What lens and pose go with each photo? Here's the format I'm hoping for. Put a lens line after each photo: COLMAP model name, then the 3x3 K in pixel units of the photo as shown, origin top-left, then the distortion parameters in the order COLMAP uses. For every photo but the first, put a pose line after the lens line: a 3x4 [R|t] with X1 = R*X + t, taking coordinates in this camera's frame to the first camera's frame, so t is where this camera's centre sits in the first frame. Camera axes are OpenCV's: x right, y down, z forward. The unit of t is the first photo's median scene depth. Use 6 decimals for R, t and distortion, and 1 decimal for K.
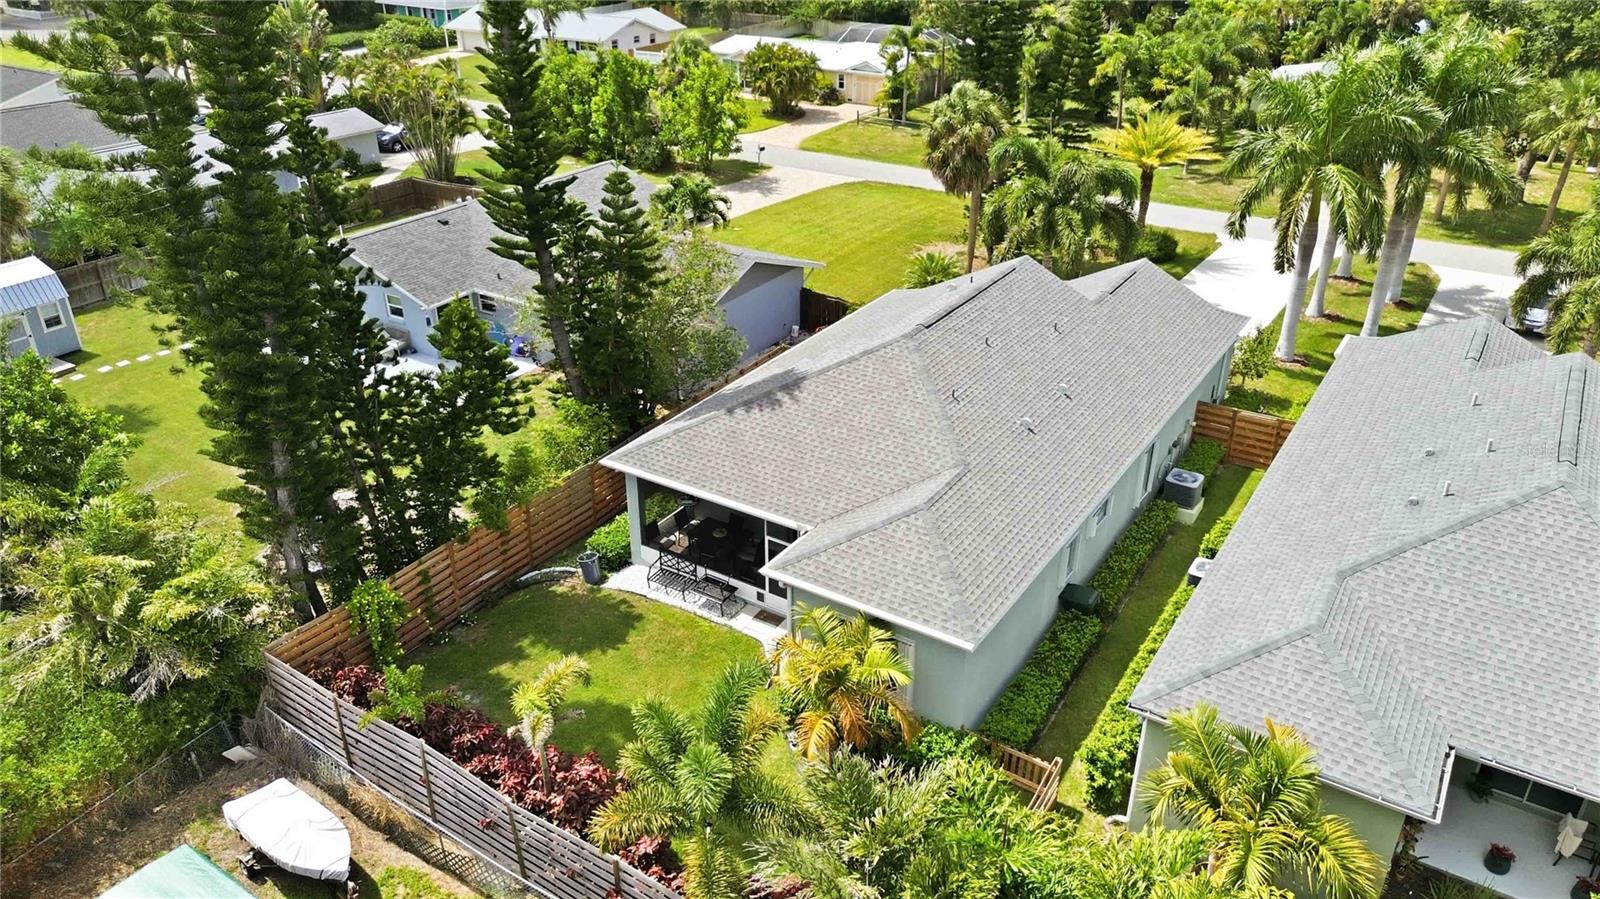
lens RADIAL K [[1117.7, 0, 800.0], [0, 1117.7, 449.5], [0, 0, 1]] dist [0.001373, 0.000045]
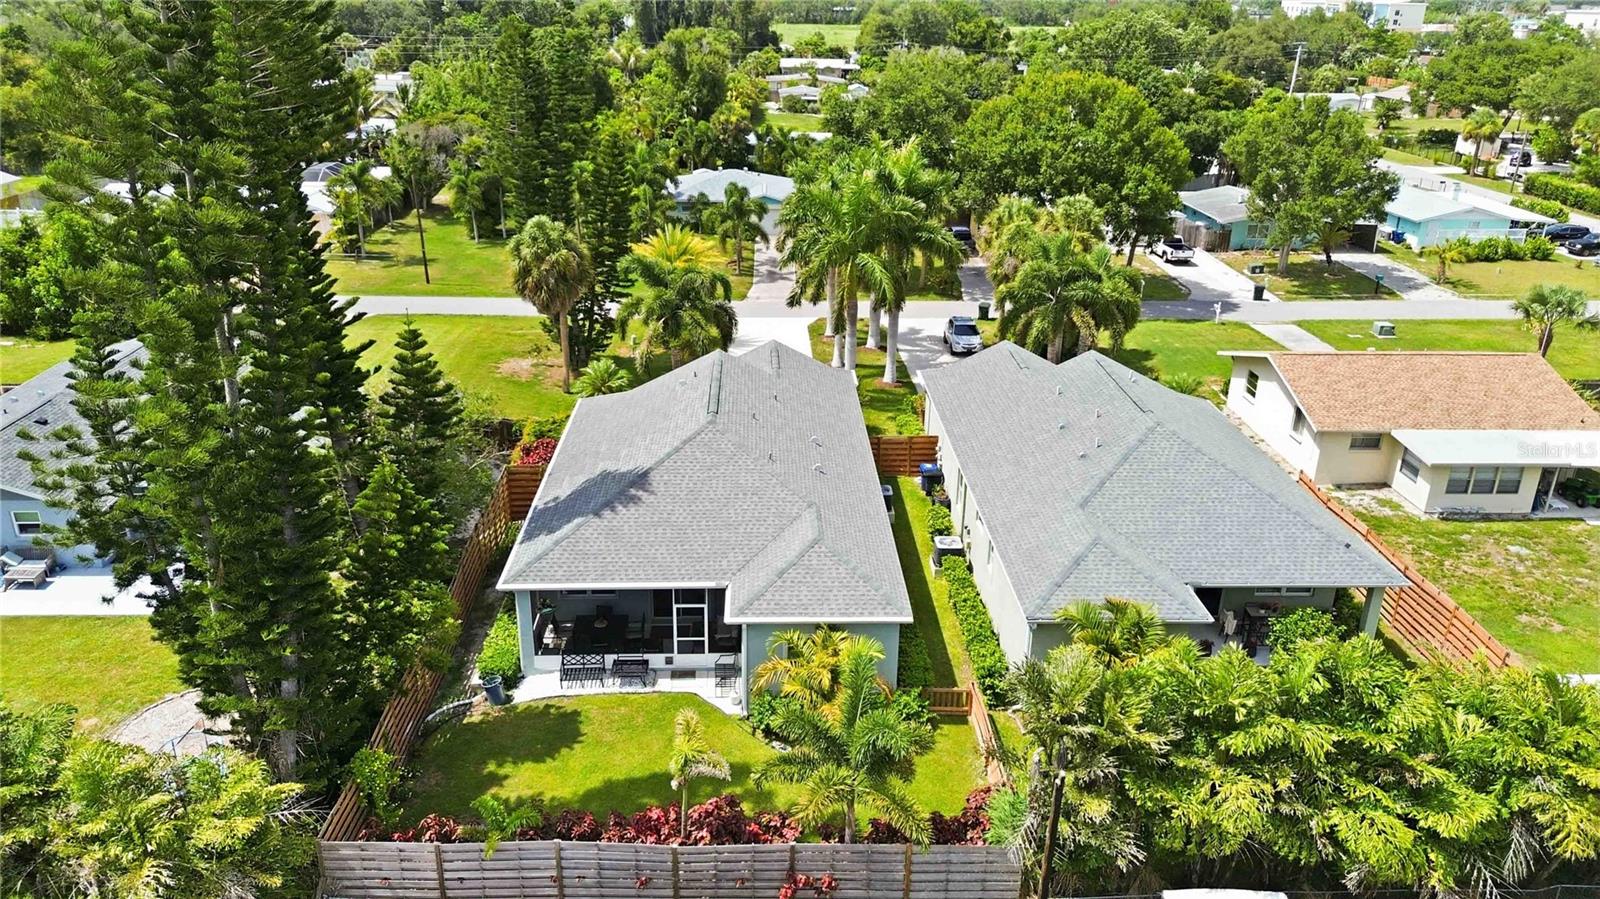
lens RADIAL K [[1107.9, 0, 800.0], [0, 1107.9, 449.5], [0, 0, 1]] dist [-0.005760, -0.001202]
pose [[0.810100, -0.199564, 0.551282, -0.505962], [0.247928, 0.968682, -0.013662, -0.031116], [-0.531291, 0.147746, 0.834207, -0.068694]]
